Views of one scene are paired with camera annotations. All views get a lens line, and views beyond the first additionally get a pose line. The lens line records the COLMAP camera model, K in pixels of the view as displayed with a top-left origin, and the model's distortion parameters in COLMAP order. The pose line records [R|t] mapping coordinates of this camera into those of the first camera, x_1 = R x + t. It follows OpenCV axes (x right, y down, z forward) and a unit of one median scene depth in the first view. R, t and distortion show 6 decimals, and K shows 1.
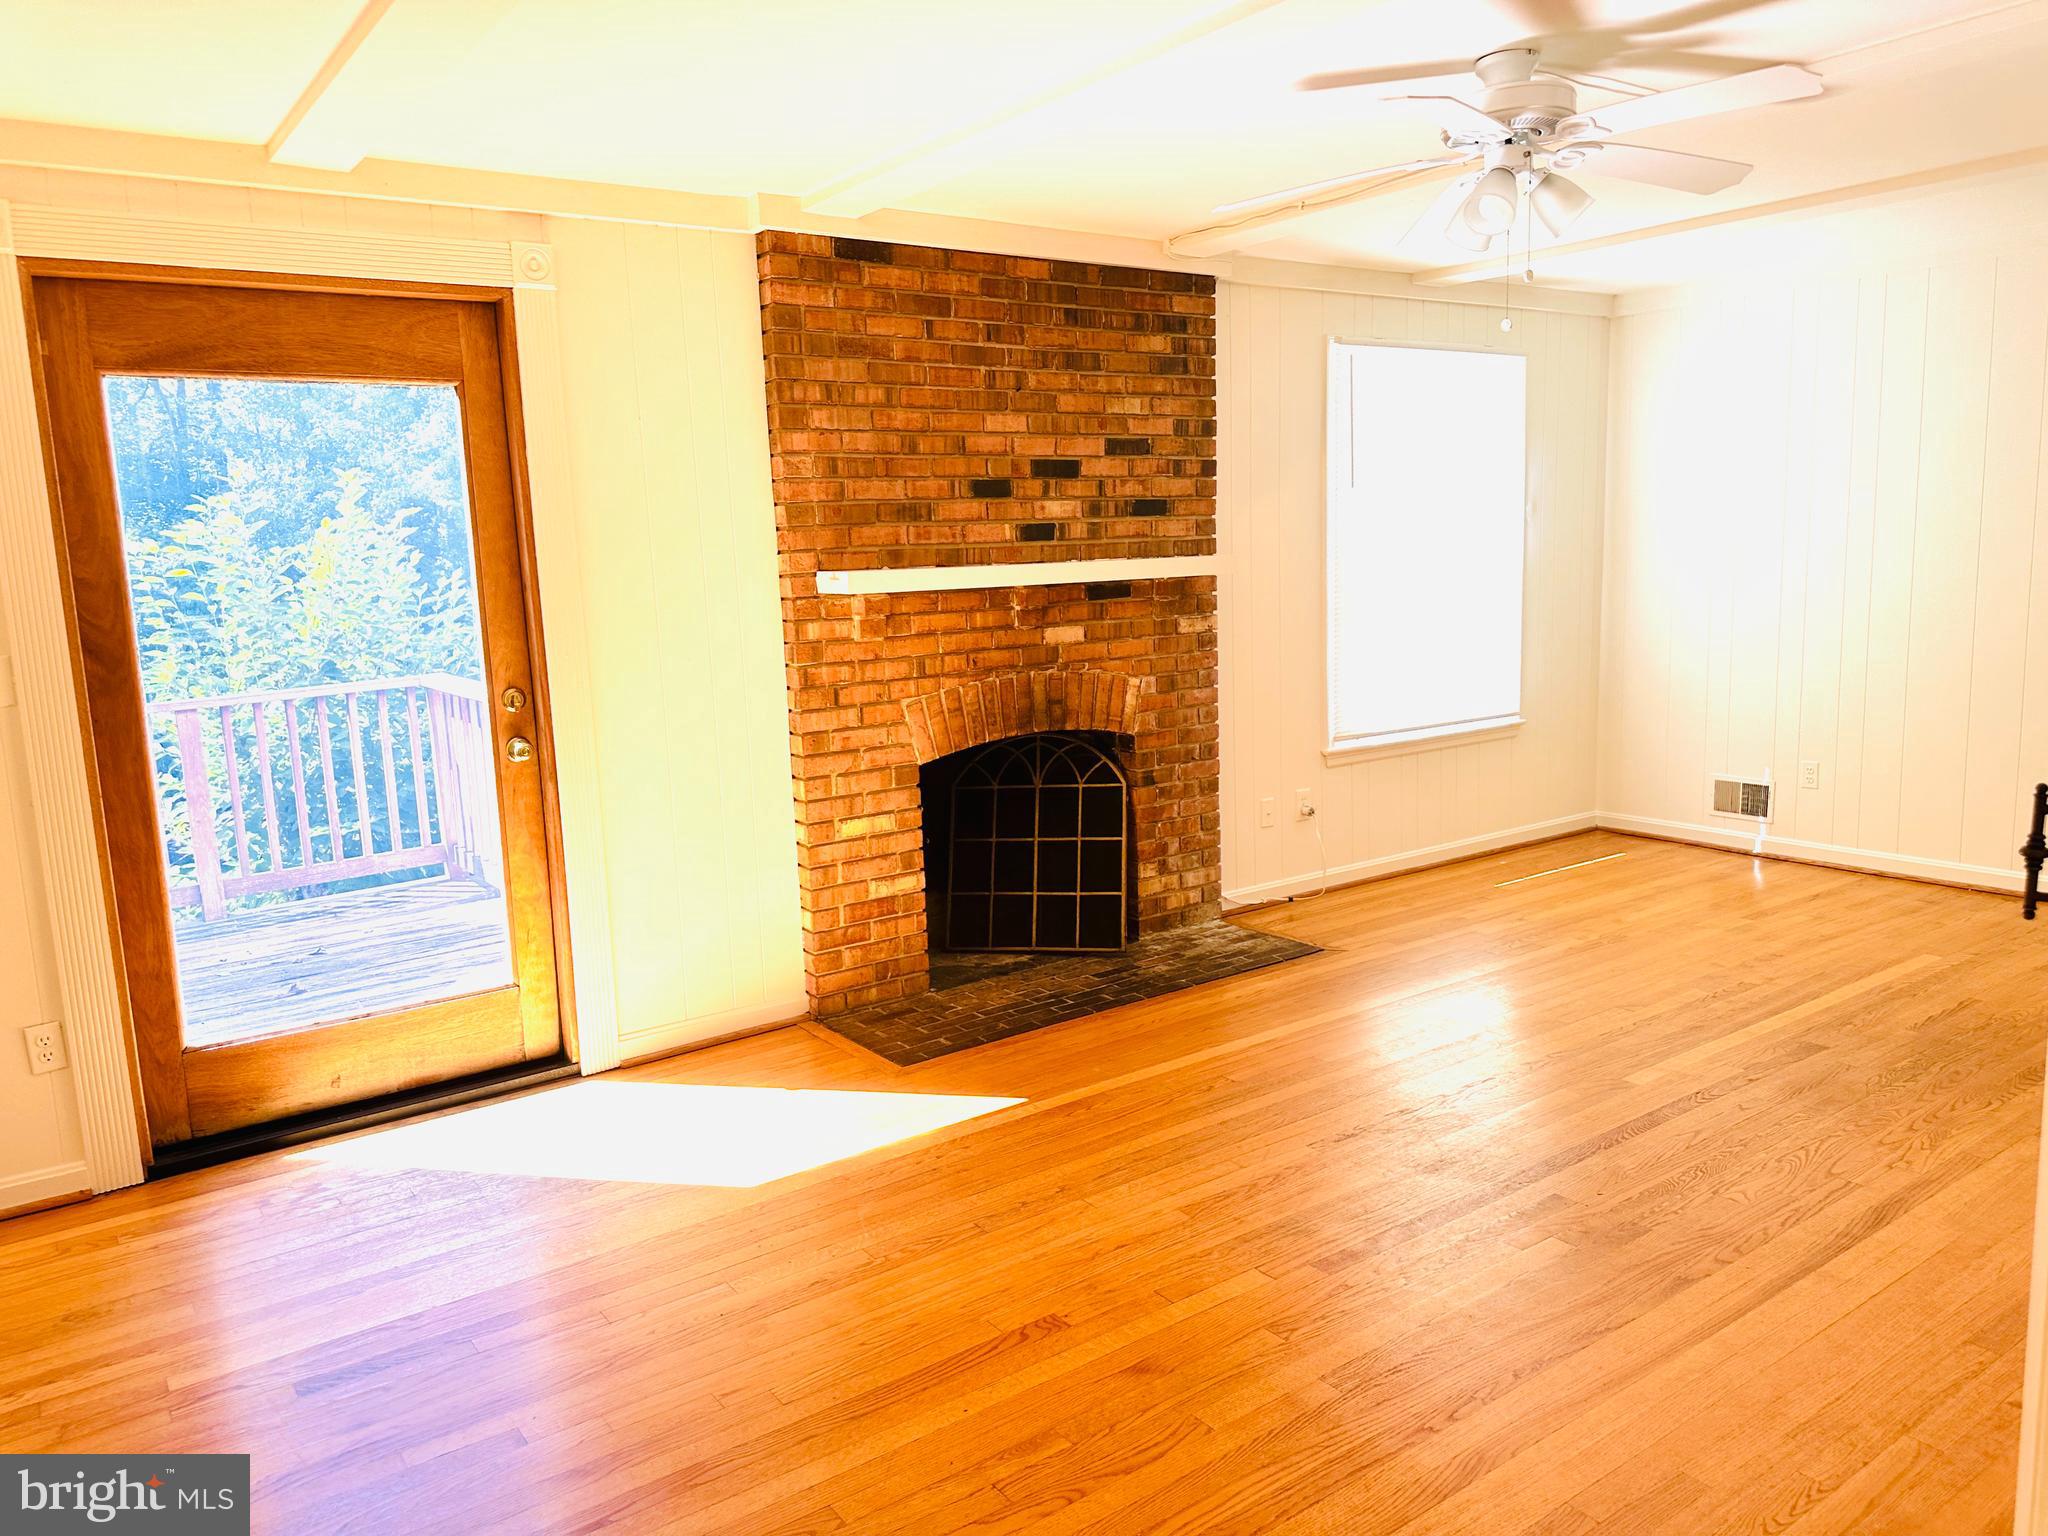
lens RADIAL K [[1452.5, 0, 1014.5], [0, 1452.5, 779.0], [0, 0, 1]] dist [0.110777, -0.134457]
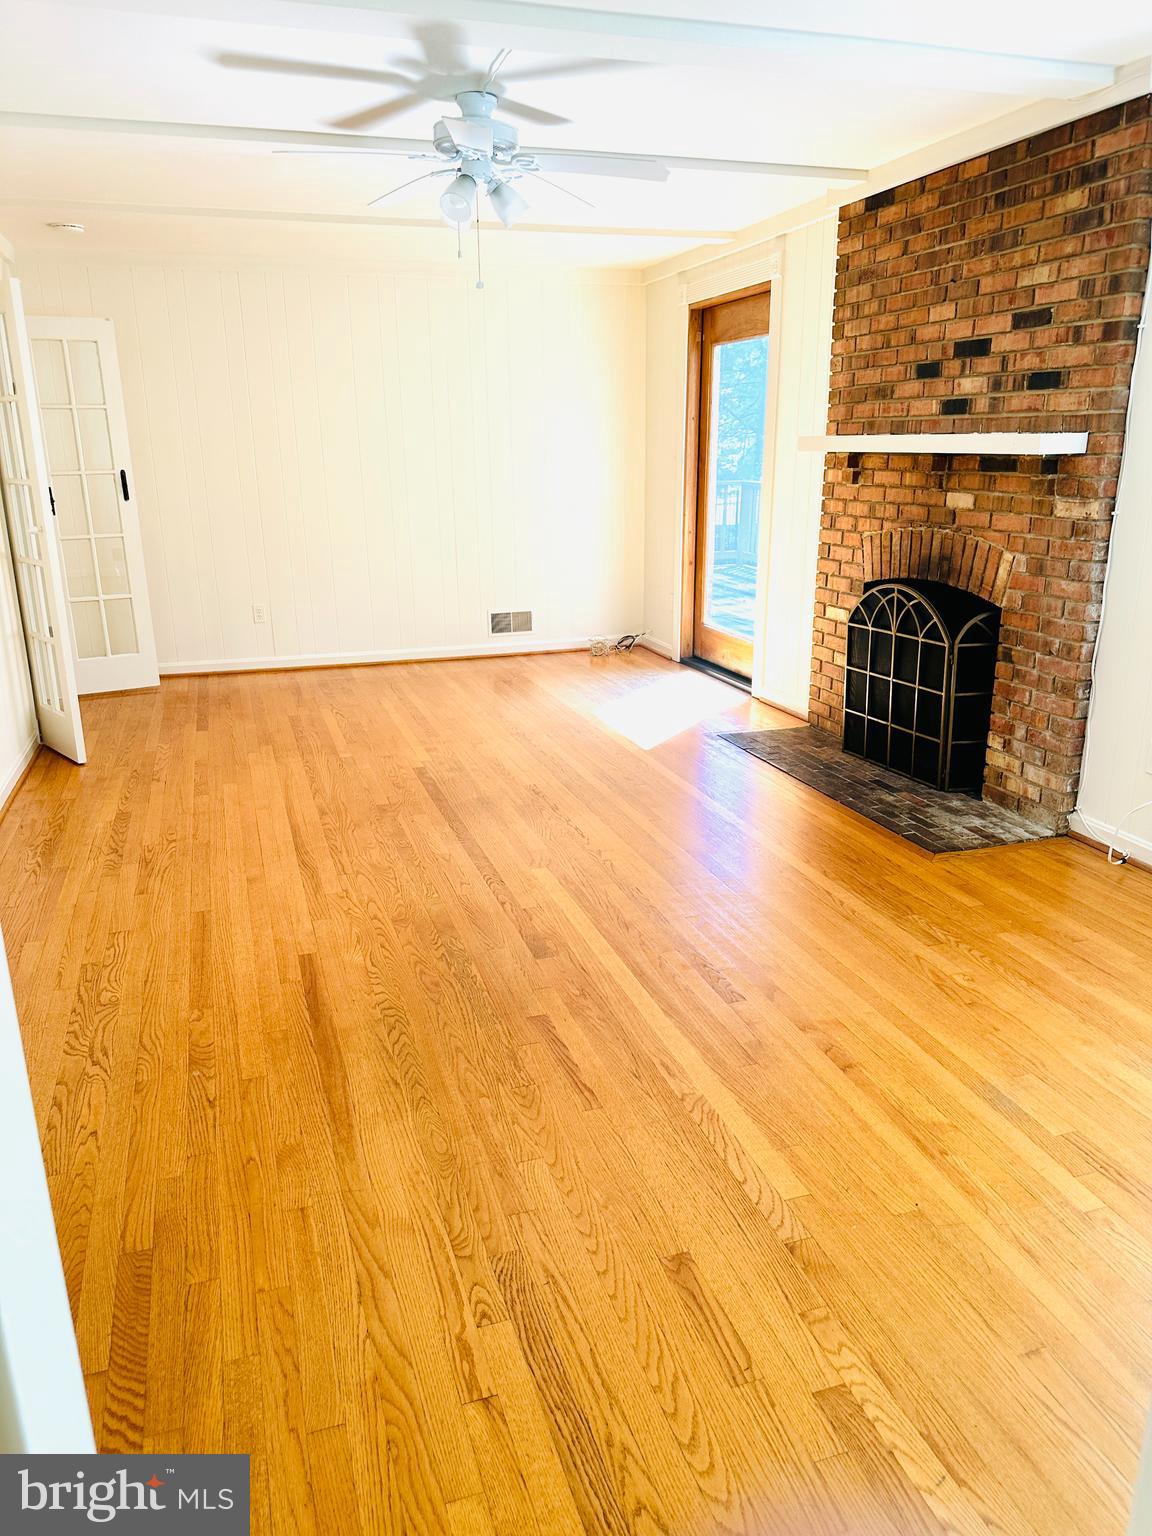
lens RADIAL K [[1089.4, 0, 576.0], [0, 1089.4, 768.0], [0, 0, 1]] dist [0.110777, -0.134457]
pose [[-0.307831, 0.303512, -0.901732, 0.983754], [-0.141806, 0.922532, 0.358922, -0.176232], [0.940814, 0.238358, -0.240944, 0.985079]]
